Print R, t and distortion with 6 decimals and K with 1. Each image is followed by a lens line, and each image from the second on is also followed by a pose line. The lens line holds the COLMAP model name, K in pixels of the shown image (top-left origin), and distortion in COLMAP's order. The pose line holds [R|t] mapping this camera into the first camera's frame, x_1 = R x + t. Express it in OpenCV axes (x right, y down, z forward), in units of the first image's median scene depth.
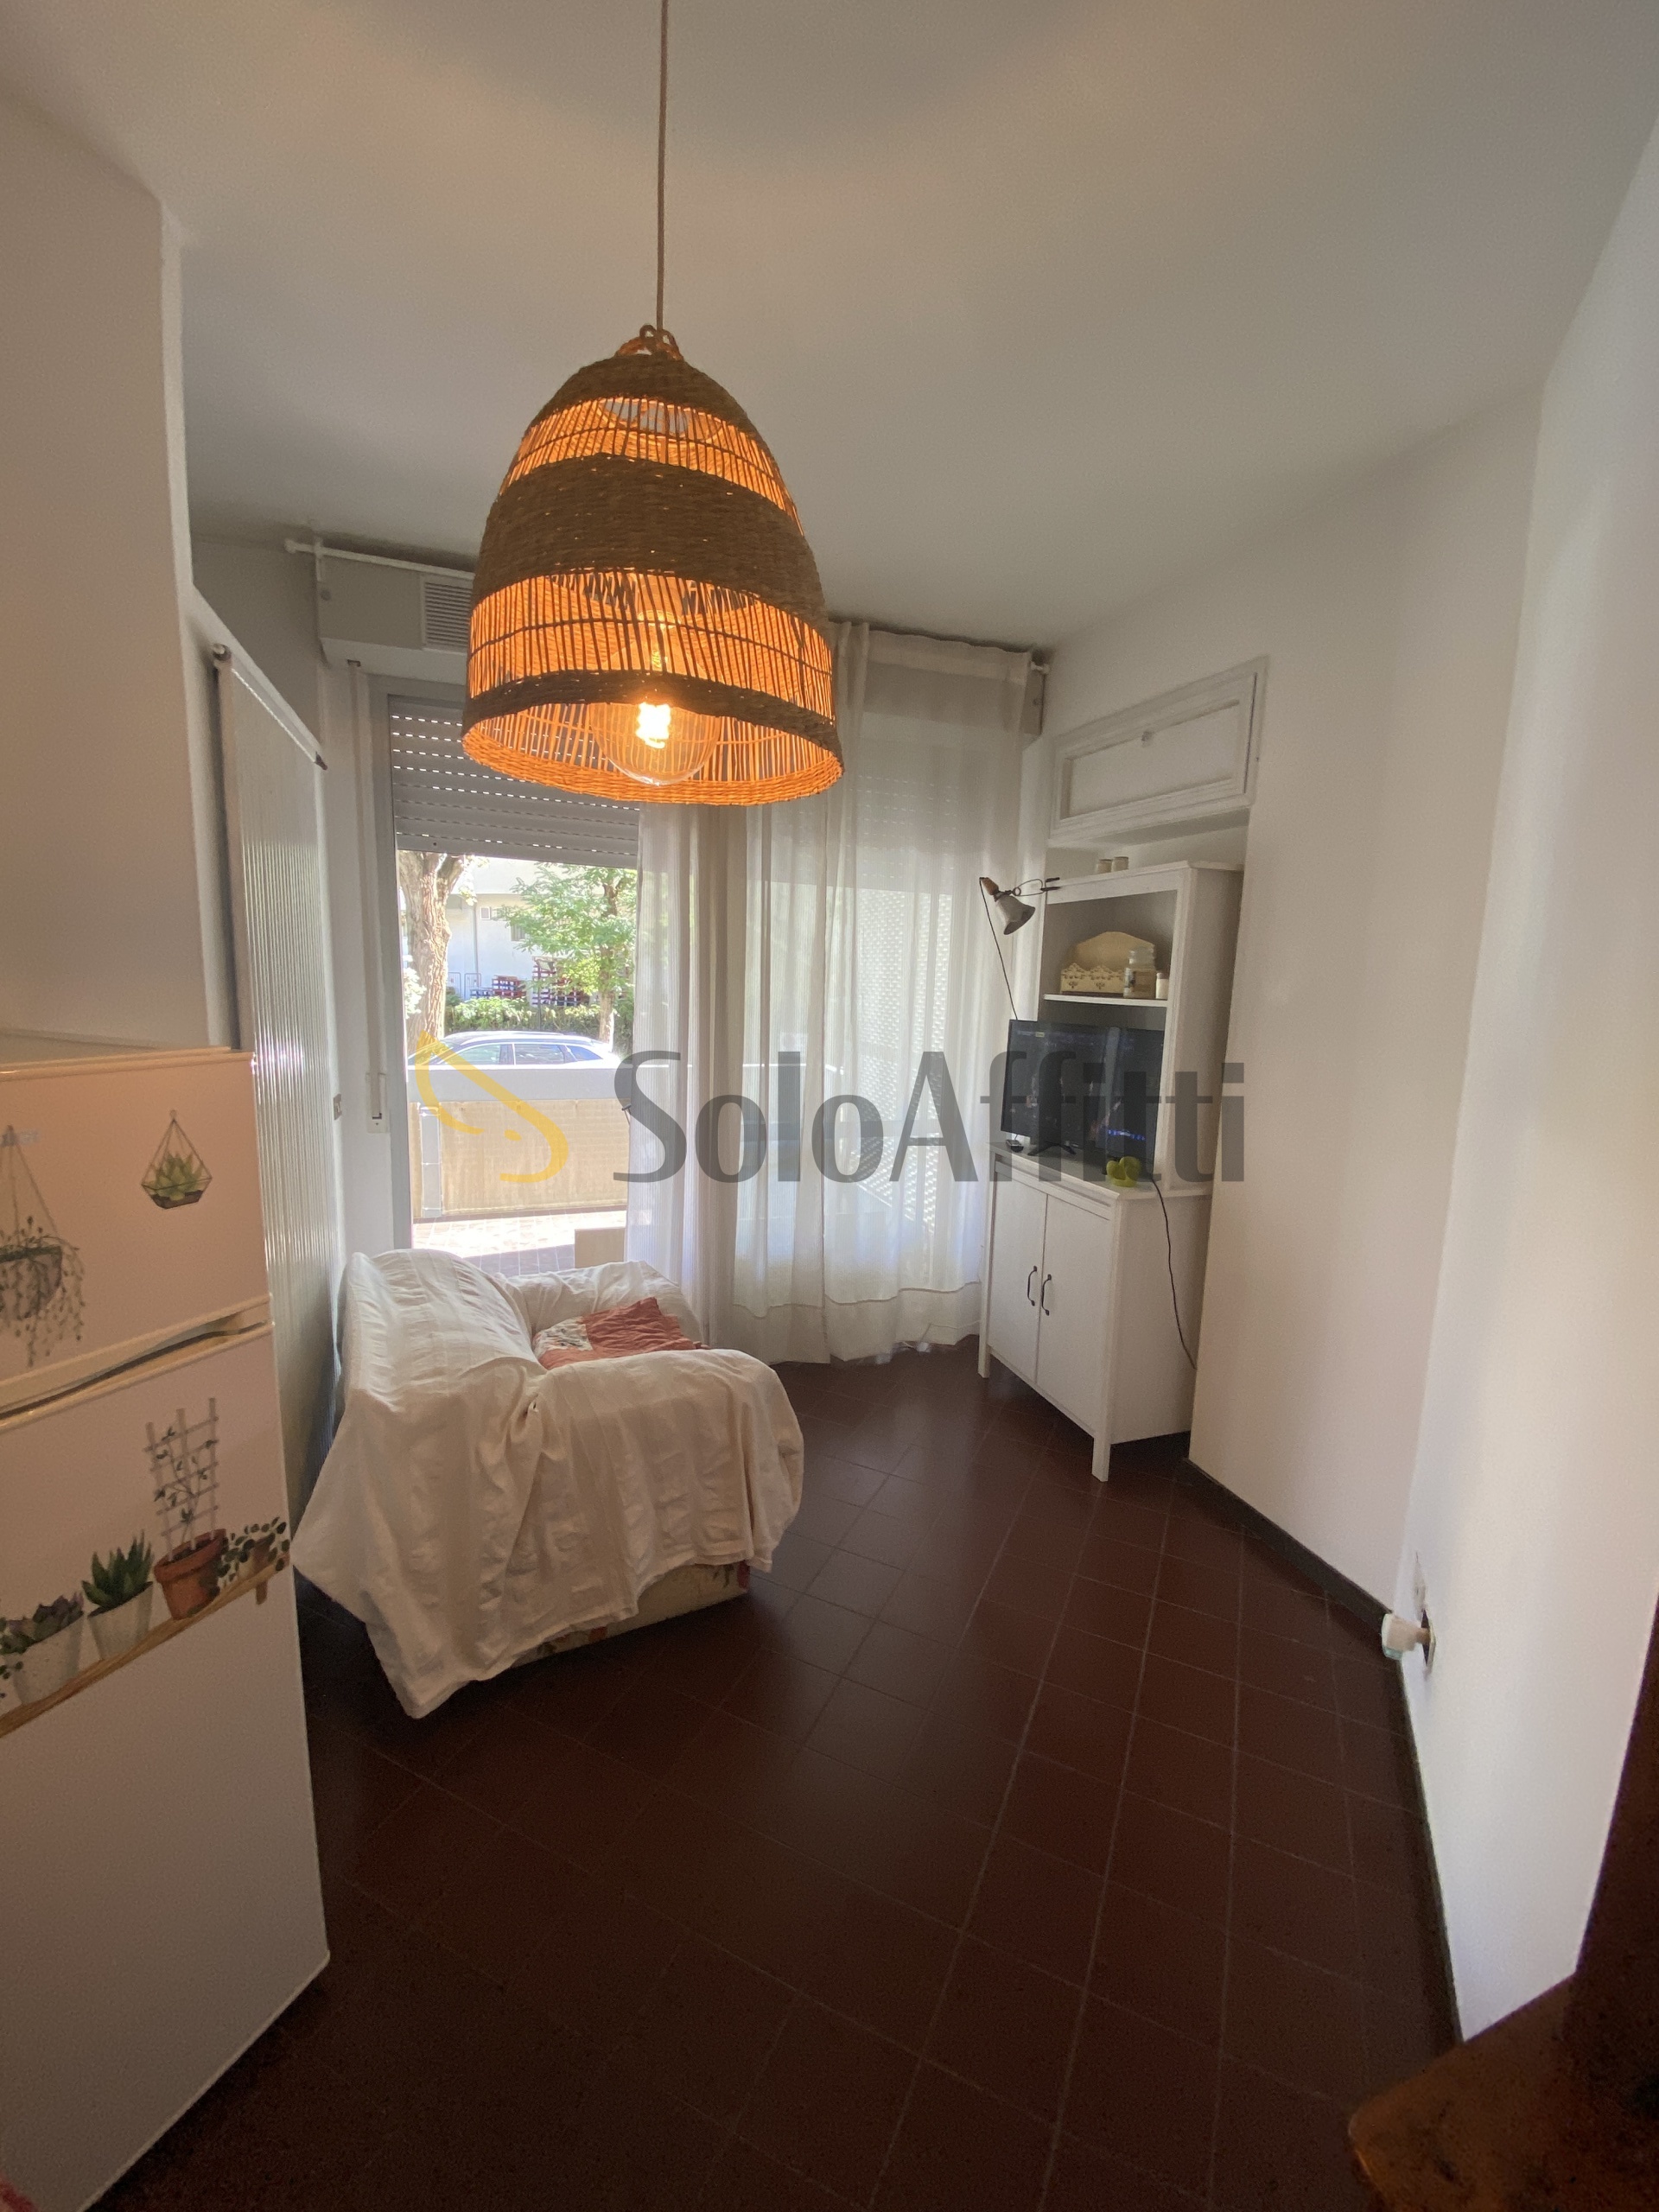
lens RADIAL K [[889.4, 0, 828.8], [0, 889.4, 1102.0], [0, 0, 1]] dist [0.033497, -0.026241]
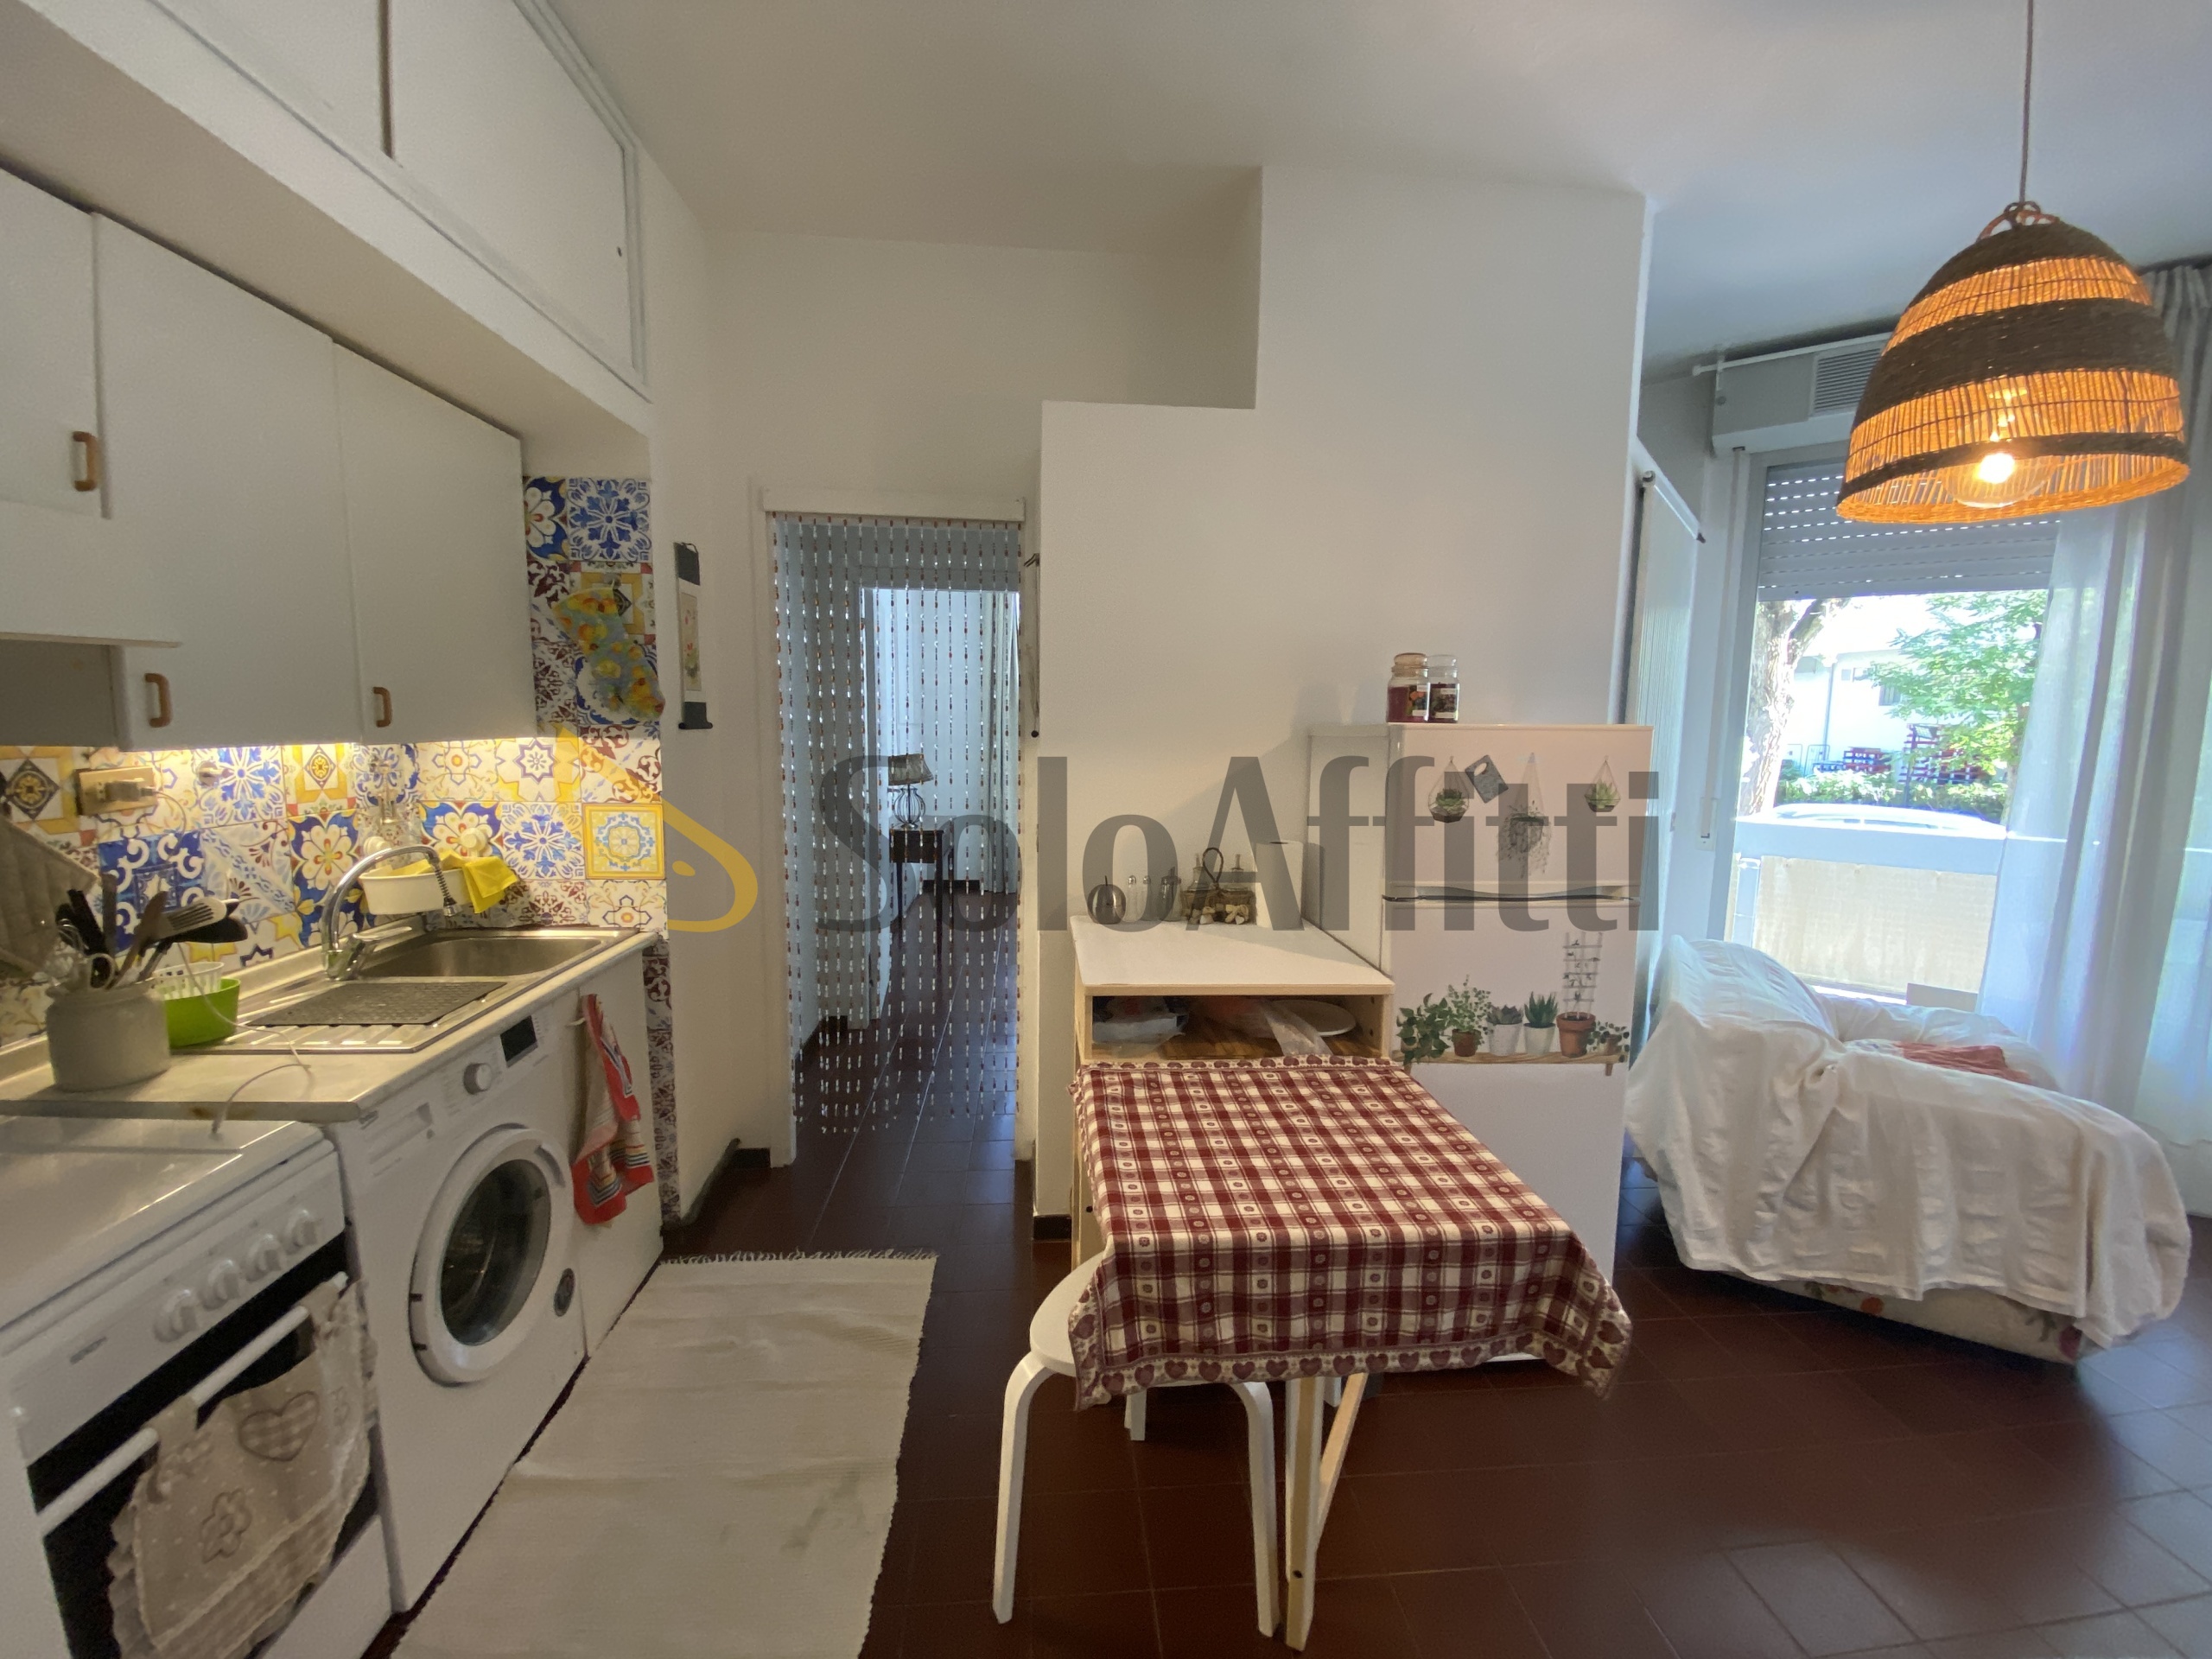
lens RADIAL K [[891.8, 0, 1097.2], [0, 891.8, 827.7], [0, 0, 1]] dist [0.019604, -0.019855]
pose [[0.495924, 0.078401, -0.864820, 0.111480], [-0.126777, 0.991782, 0.017211, 0.093776], [0.859062, 0.101104, 0.501787, -0.268328]]
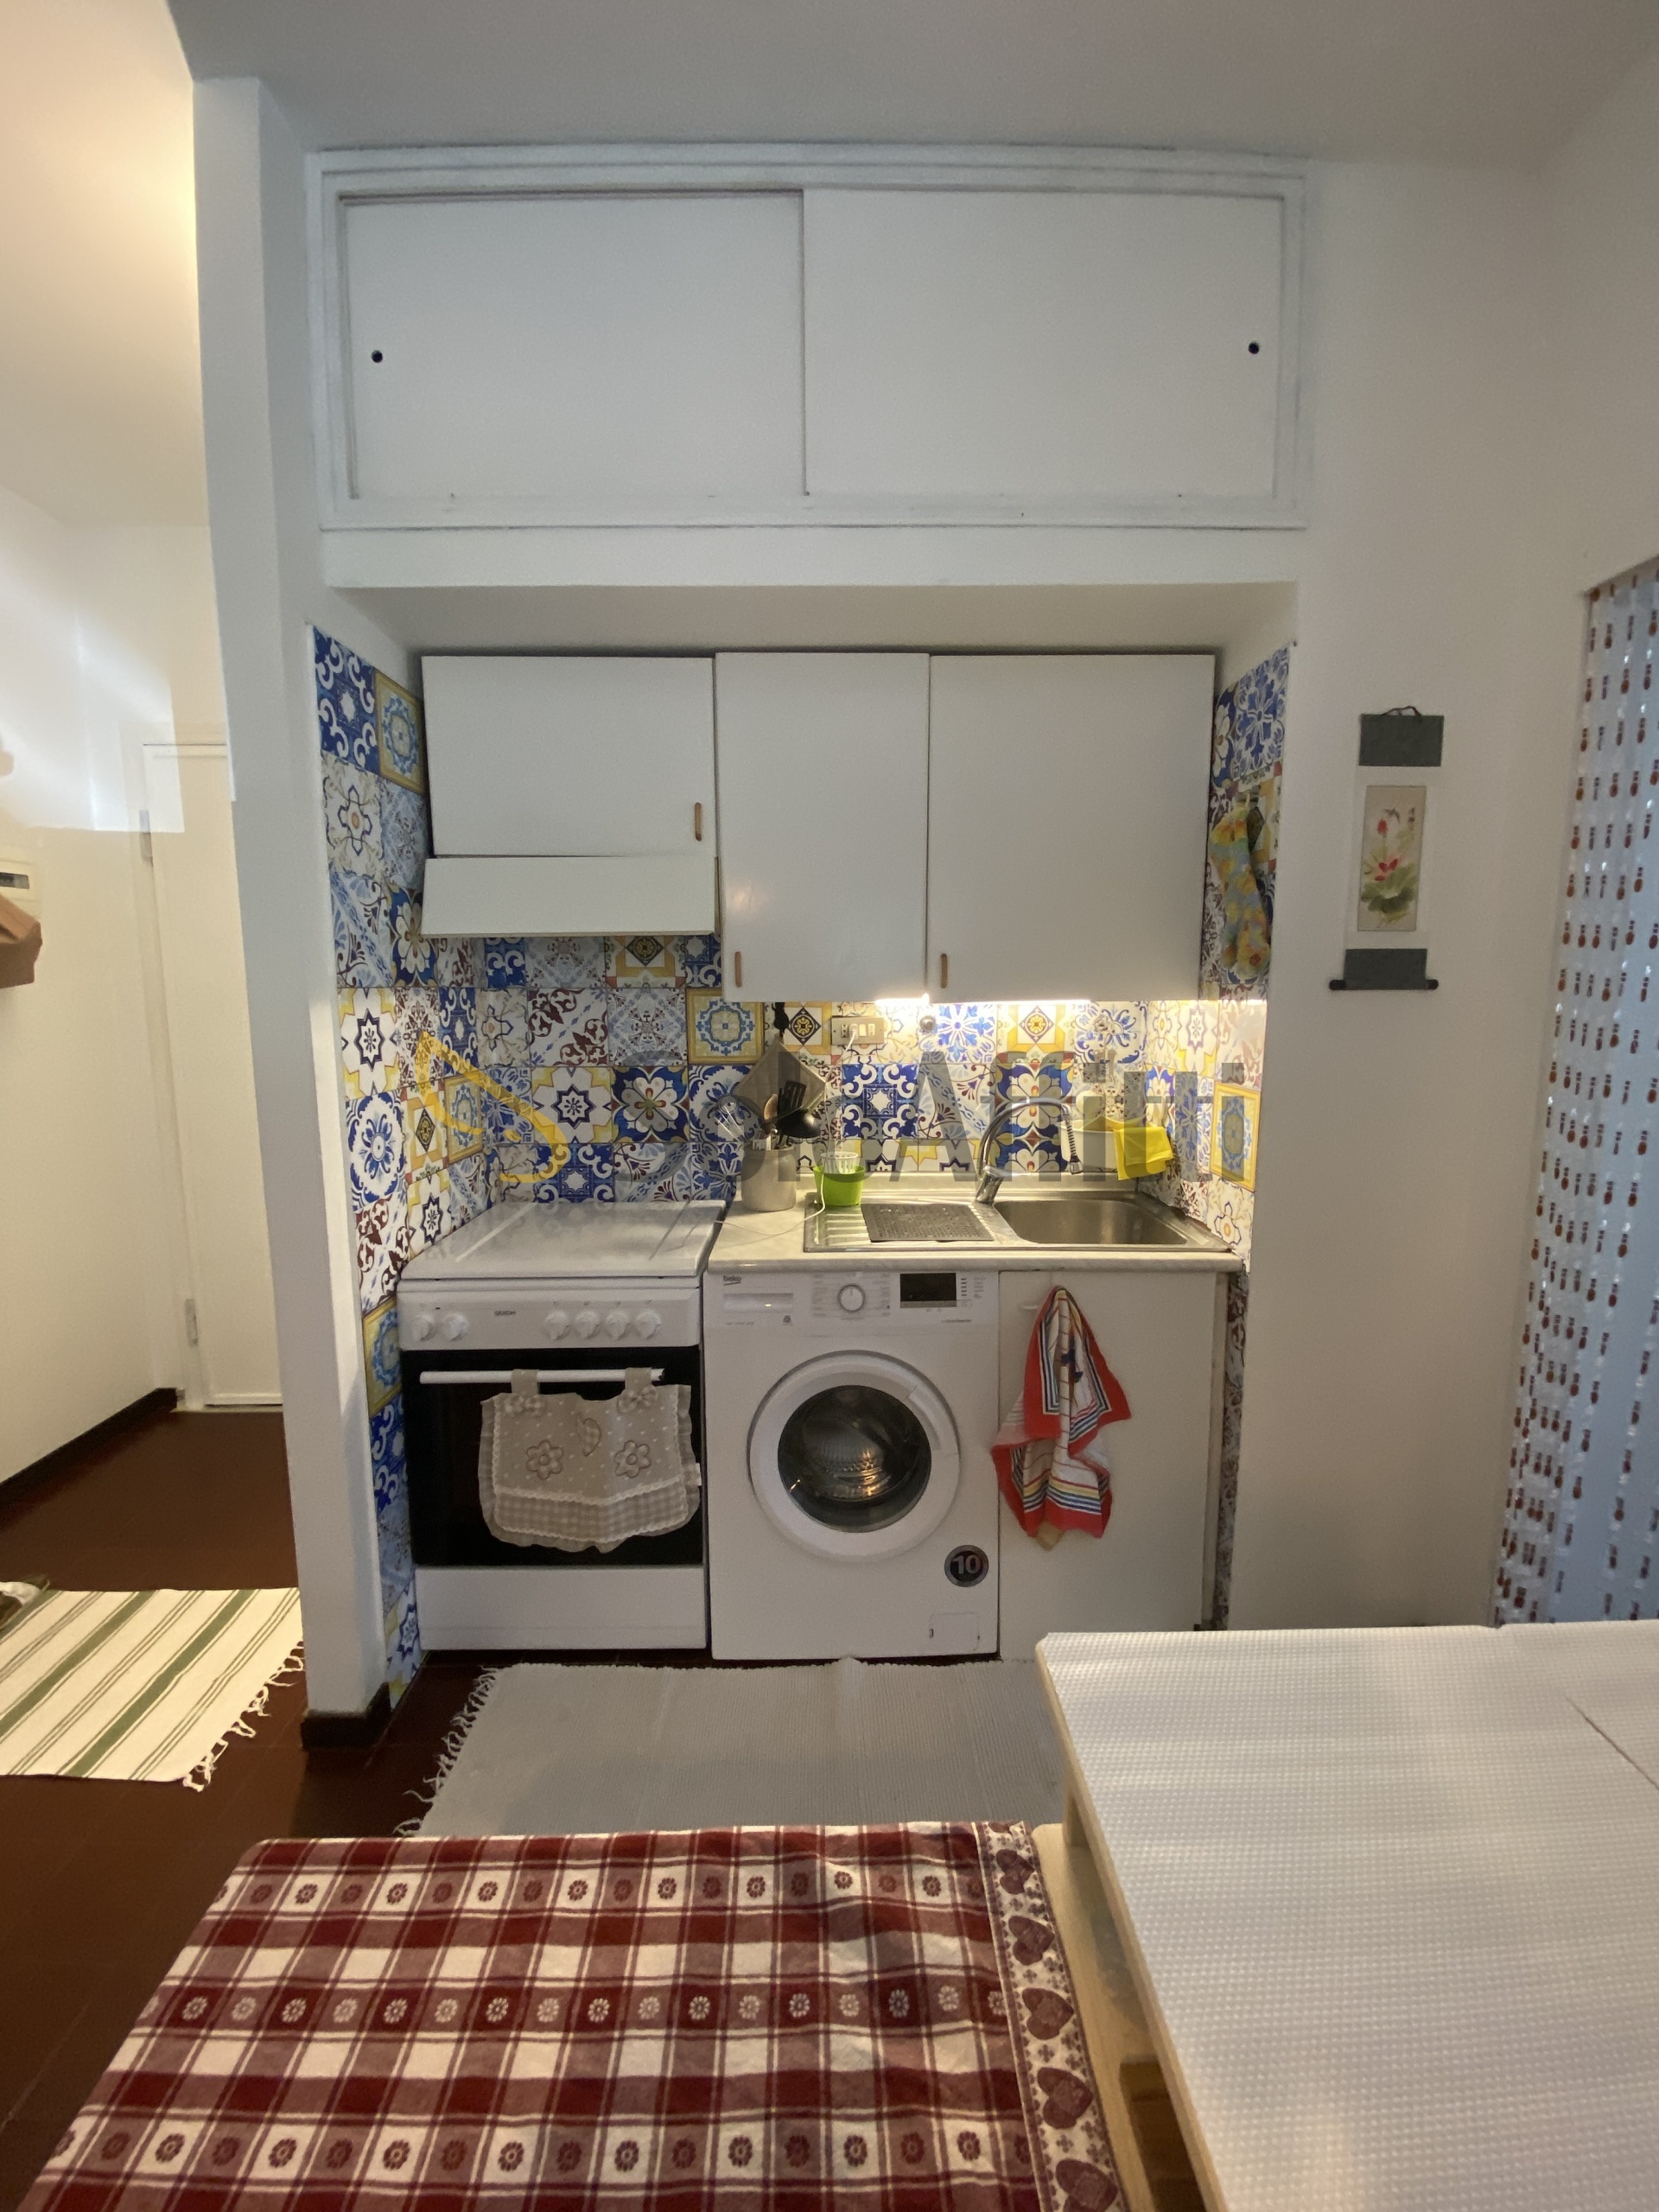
lens RADIAL K [[866.4, 0, 829.1], [0, 866.4, 1099.4], [0, 0, 1]] dist [0.032763, -0.032290]
pose [[-0.893710, 0.027304, -0.447813, -0.283603], [-0.091647, 0.965989, 0.241800, 0.025142], [0.439185, 0.257139, -0.860811, 0.189275]]
